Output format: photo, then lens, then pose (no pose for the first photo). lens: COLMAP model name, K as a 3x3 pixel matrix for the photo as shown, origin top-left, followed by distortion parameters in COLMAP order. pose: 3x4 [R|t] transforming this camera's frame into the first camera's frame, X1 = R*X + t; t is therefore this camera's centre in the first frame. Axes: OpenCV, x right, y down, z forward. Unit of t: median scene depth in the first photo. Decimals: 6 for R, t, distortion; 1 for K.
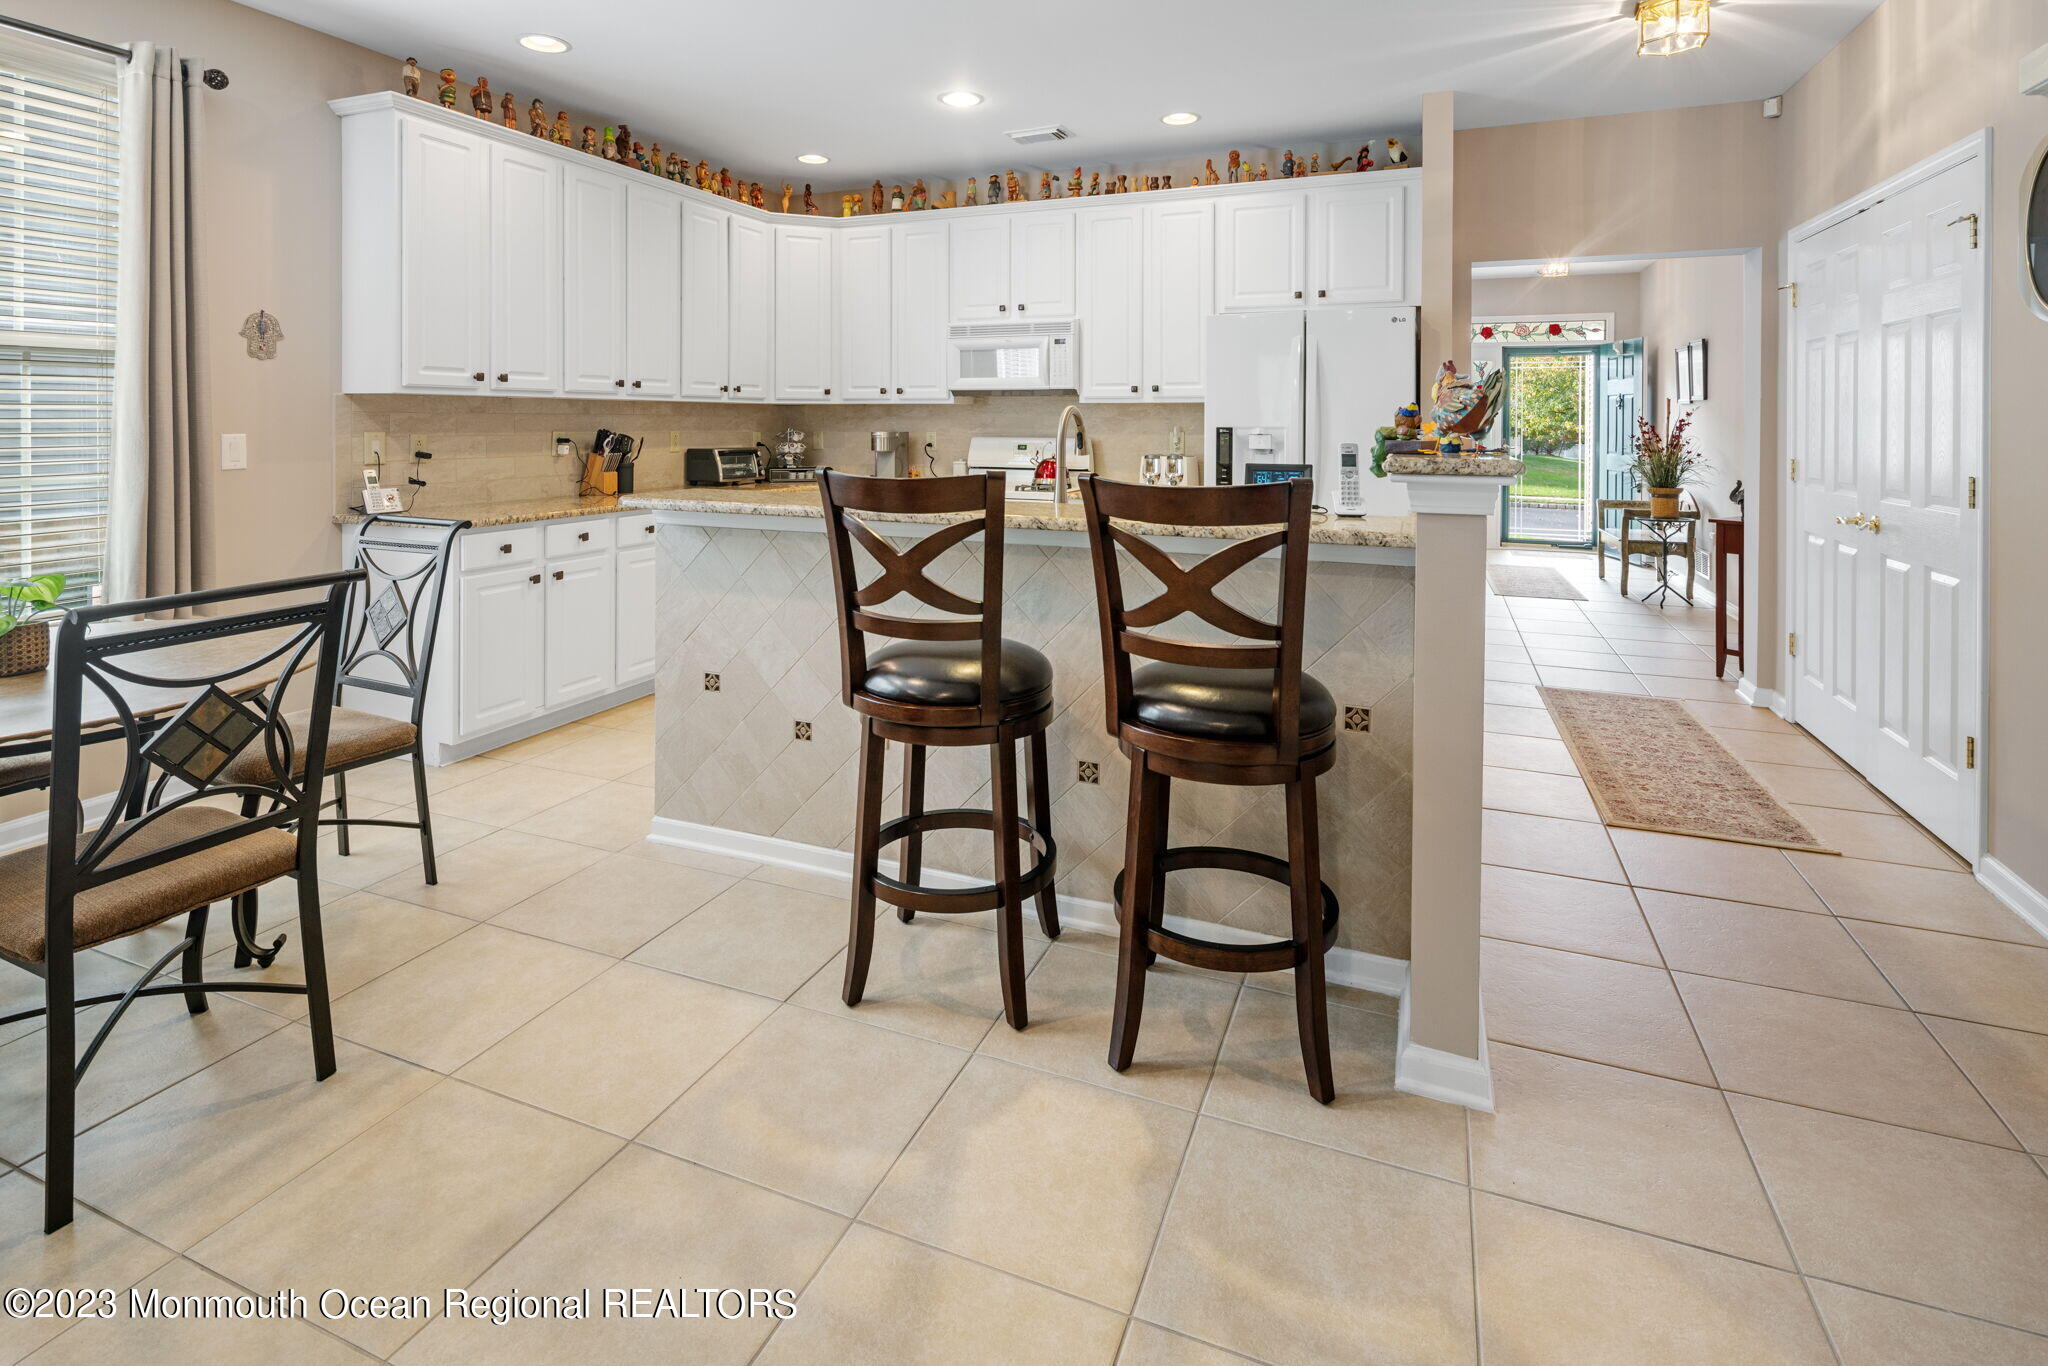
lens RADIAL K [[994.9, 0, 1029.6], [0, 994.9, 425.8], [0, 0, 1]] dist [0.006095, -0.005694]
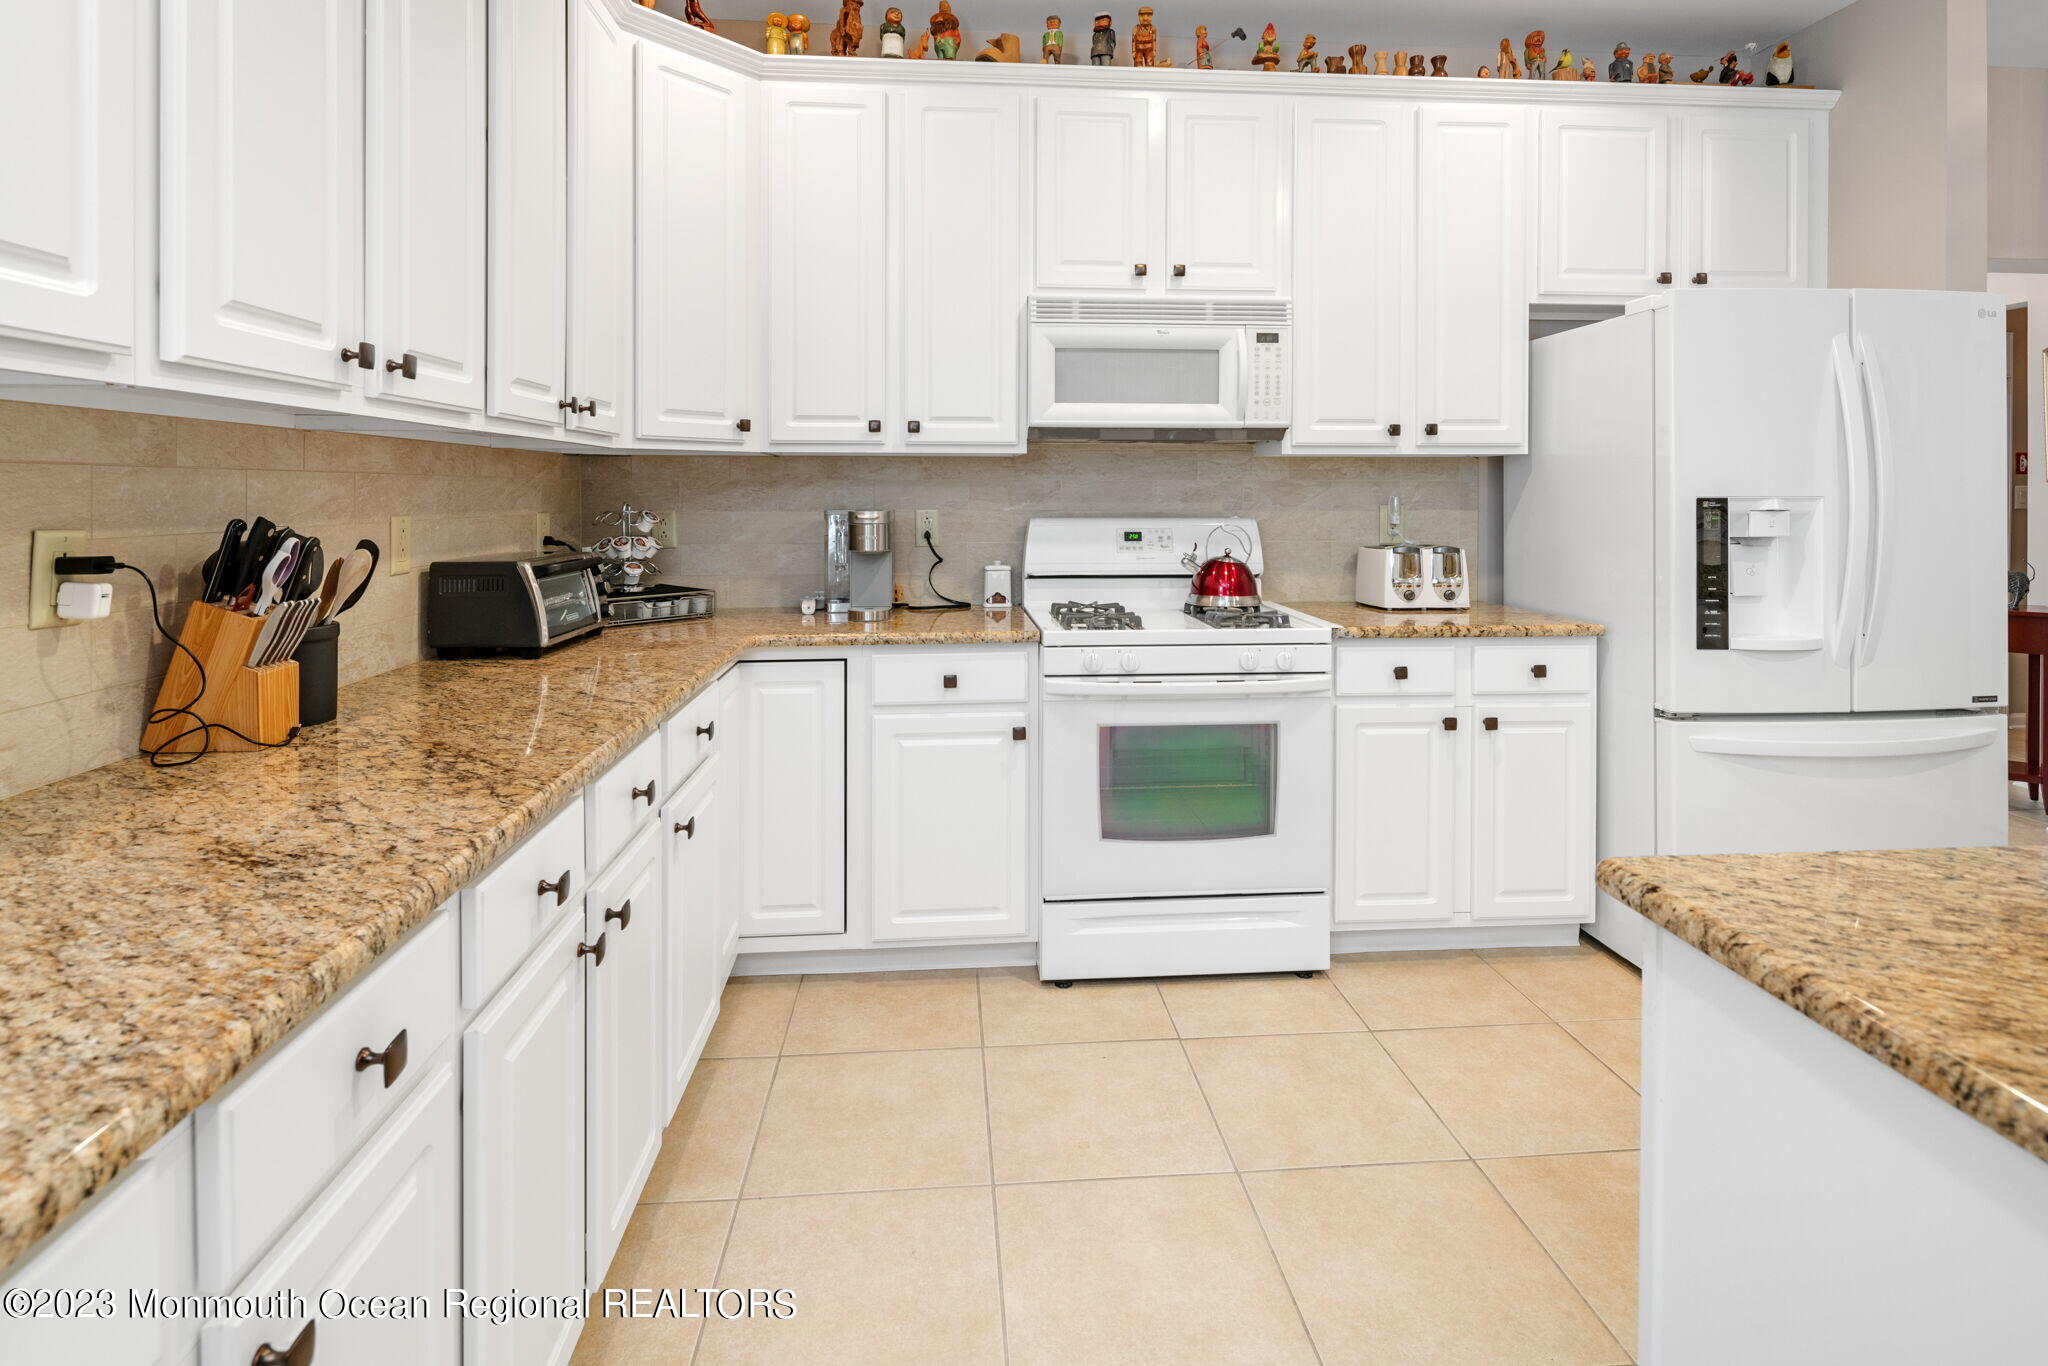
lens RADIAL K [[997.6, 0, 1029.2], [0, 997.6, 501.6], [0, 0, 1]] dist [0.002468, -0.003211]
pose [[0.896677, -0.008864, 0.442596, -0.360084], [0.004880, 0.999937, 0.010140, -0.003573], [-0.442658, -0.006932, 0.896664, 0.652159]]
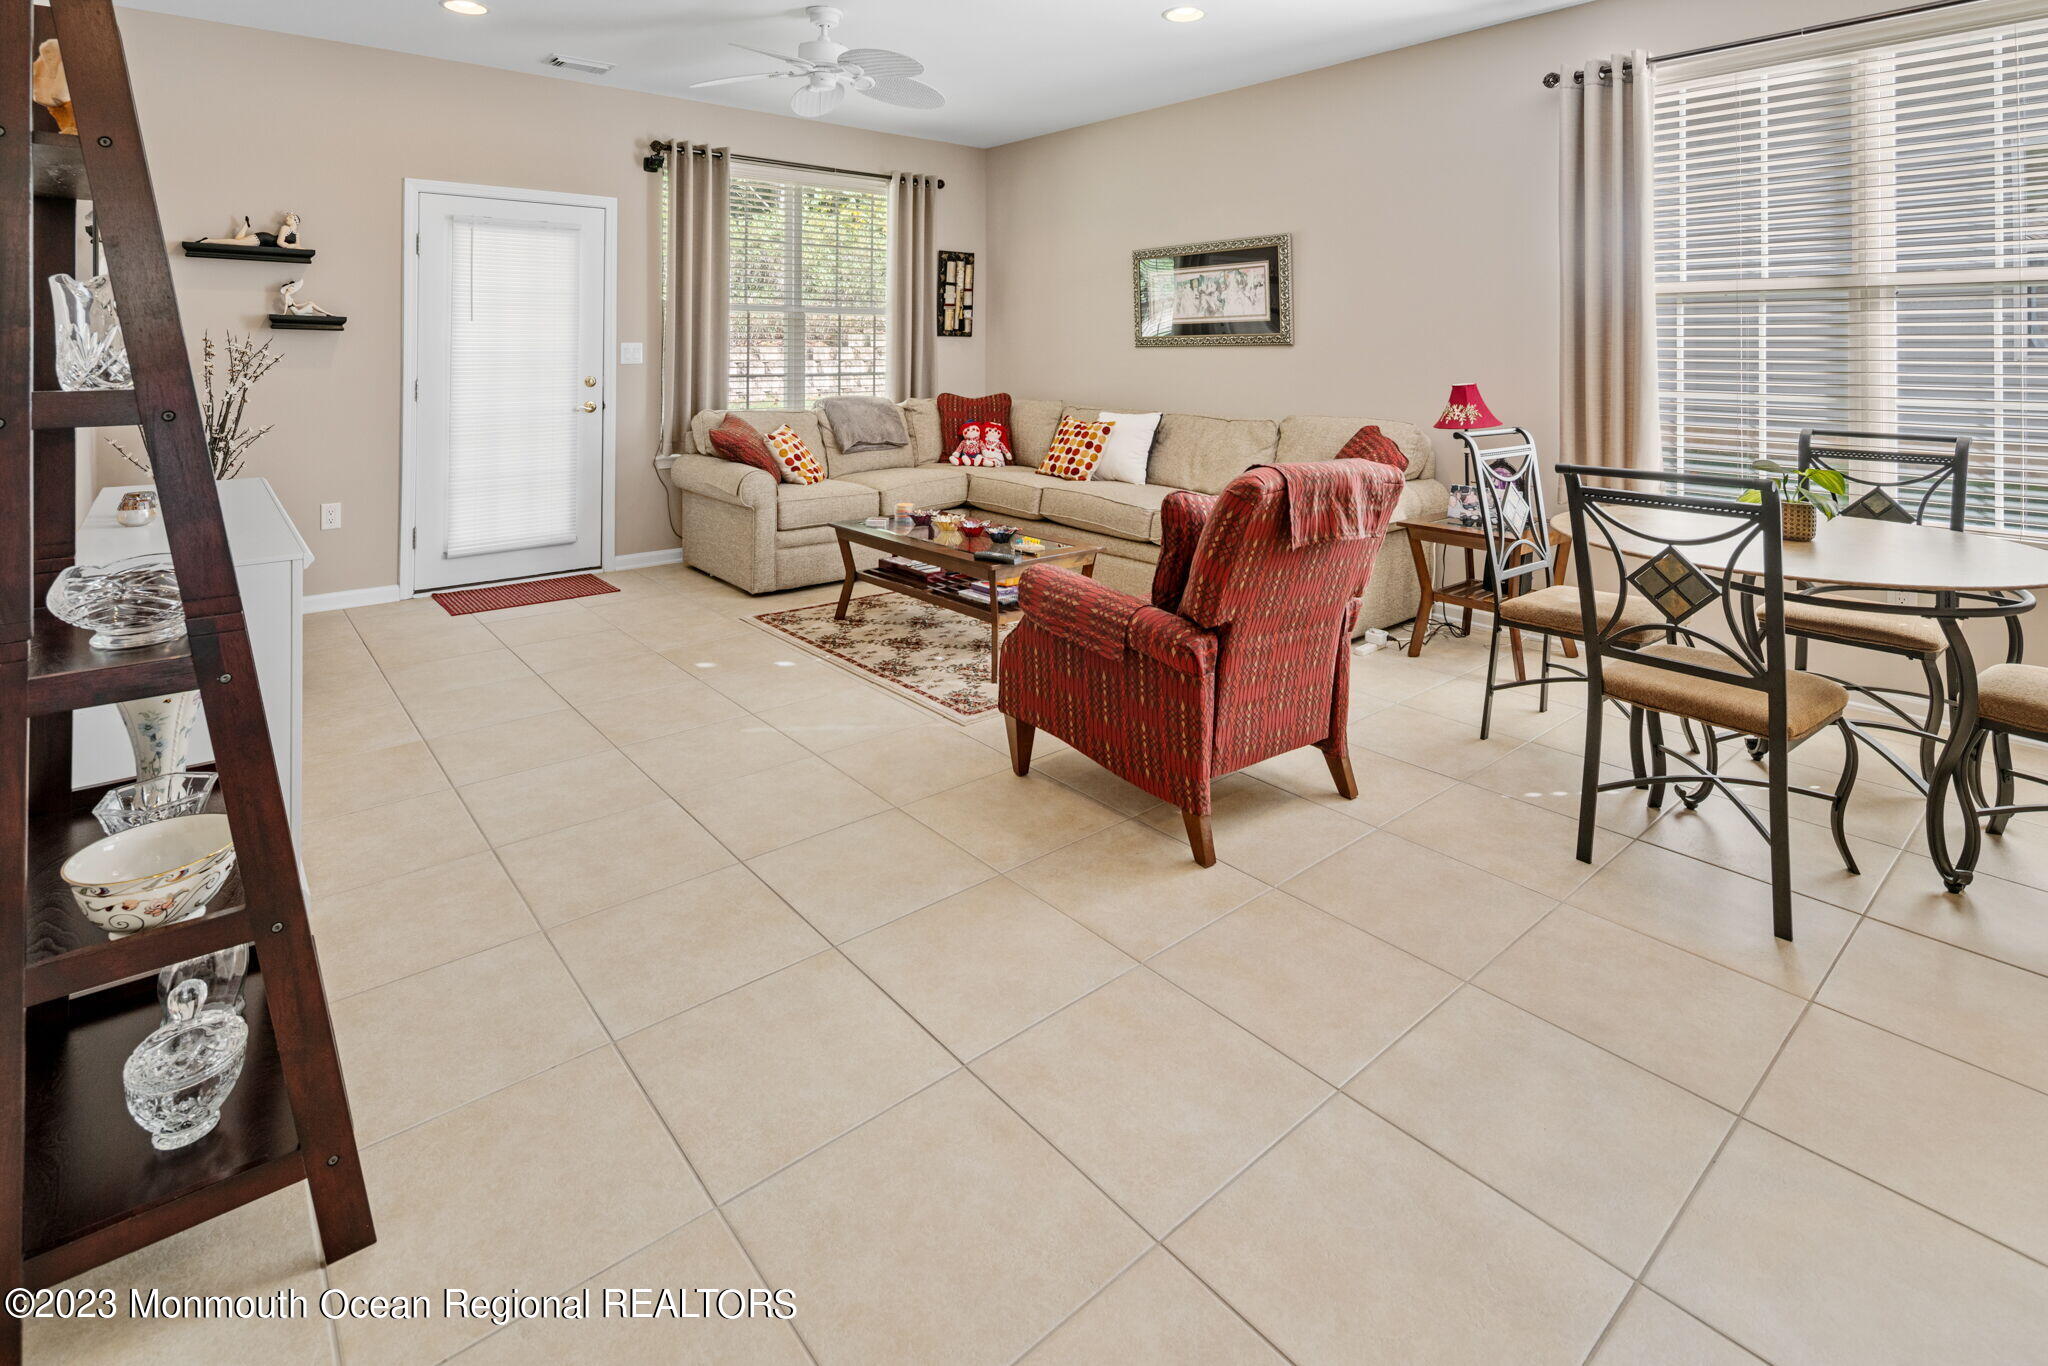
lens RADIAL K [[994.9, 0, 1014.2], [0, 994.9, 333.6], [0, 0, 1]] dist [0.006095, -0.005694]
pose [[-0.481455, -0.015414, -0.876335, 0.280079], [-0.006571, 0.999881, -0.013977, -0.000209], [0.876446, -0.000971, -0.481499, 0.312682]]
